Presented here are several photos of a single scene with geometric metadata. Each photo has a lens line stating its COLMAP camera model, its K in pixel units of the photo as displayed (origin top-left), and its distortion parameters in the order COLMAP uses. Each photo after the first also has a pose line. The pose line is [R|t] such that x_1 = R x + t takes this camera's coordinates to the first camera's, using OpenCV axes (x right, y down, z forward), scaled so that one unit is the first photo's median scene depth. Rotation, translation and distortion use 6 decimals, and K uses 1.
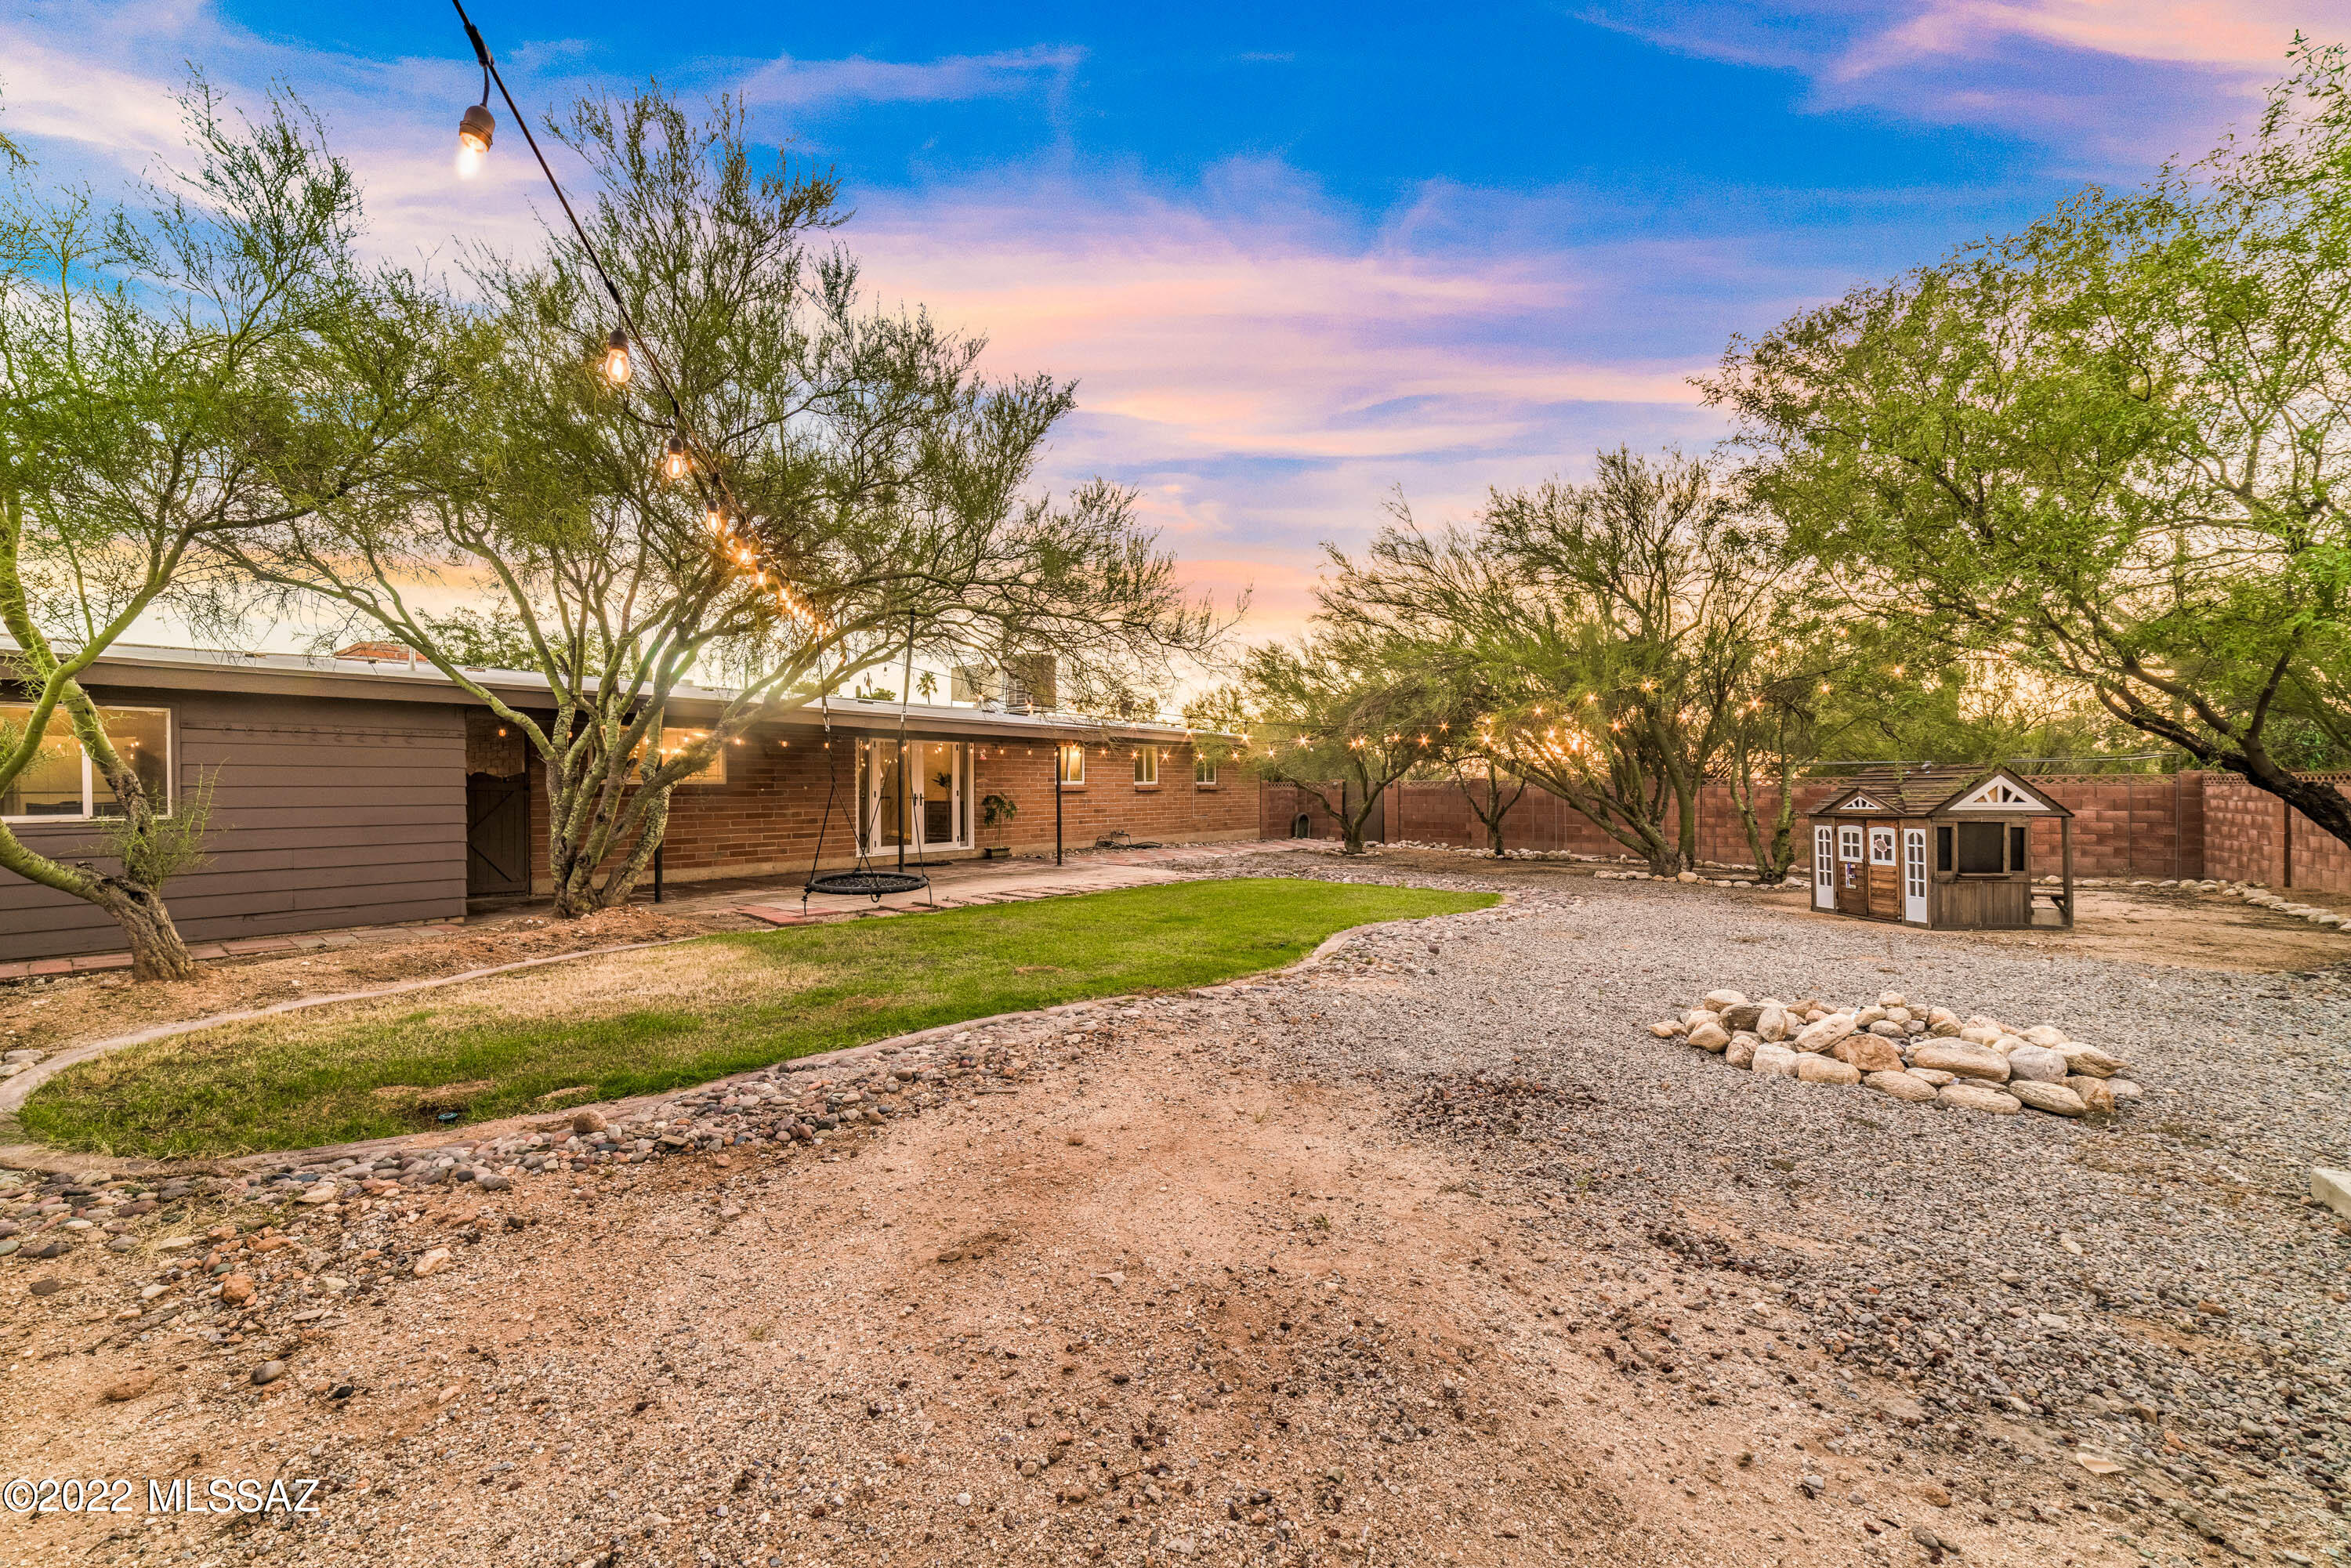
lens RADIAL K [[905.5, 0, 1177.8], [0, 905.5, 793.9], [0, 0, 1]] dist [-0.001821, 0.000368]
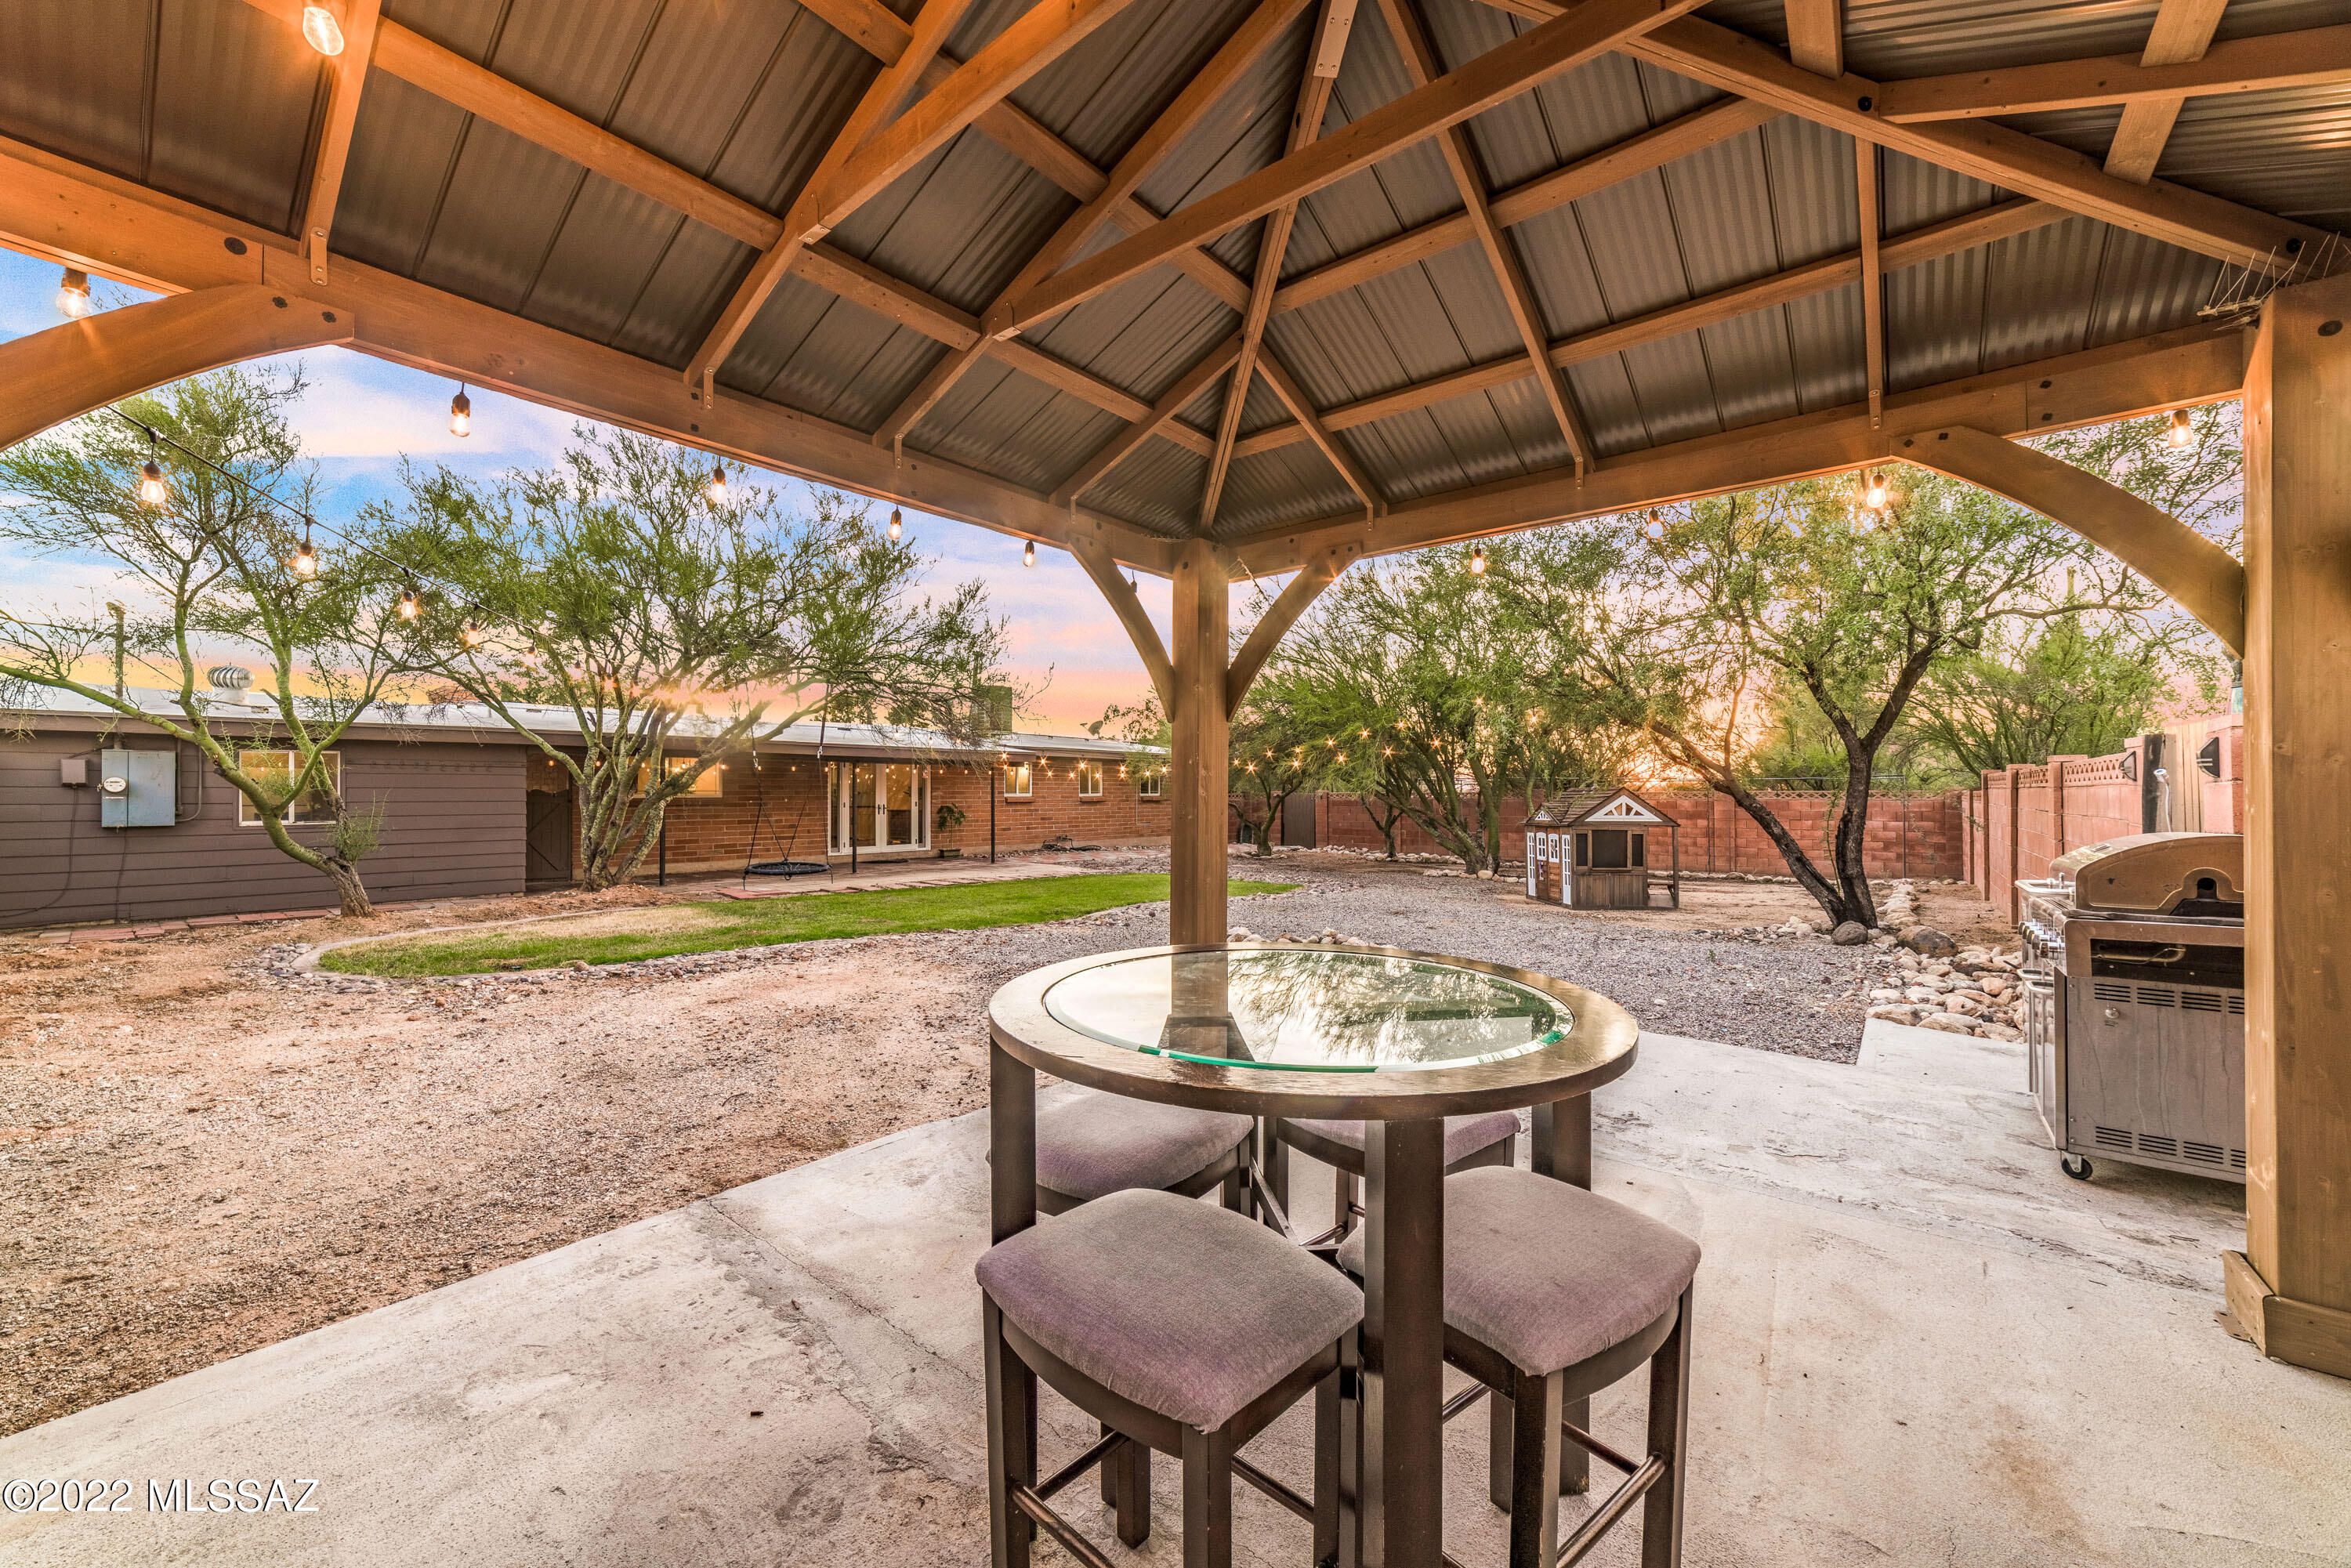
lens RADIAL K [[905.5, 0, 1177.8], [0, 905.5, 793.9], [0, 0, 1]] dist [-0.001821, 0.000368]
pose [[0.999096, 0.002158, -0.042468, 0.299872], [-0.002471, 0.999970, -0.007321, -0.011659], [0.042451, 0.007419, 0.999071, -0.380800]]
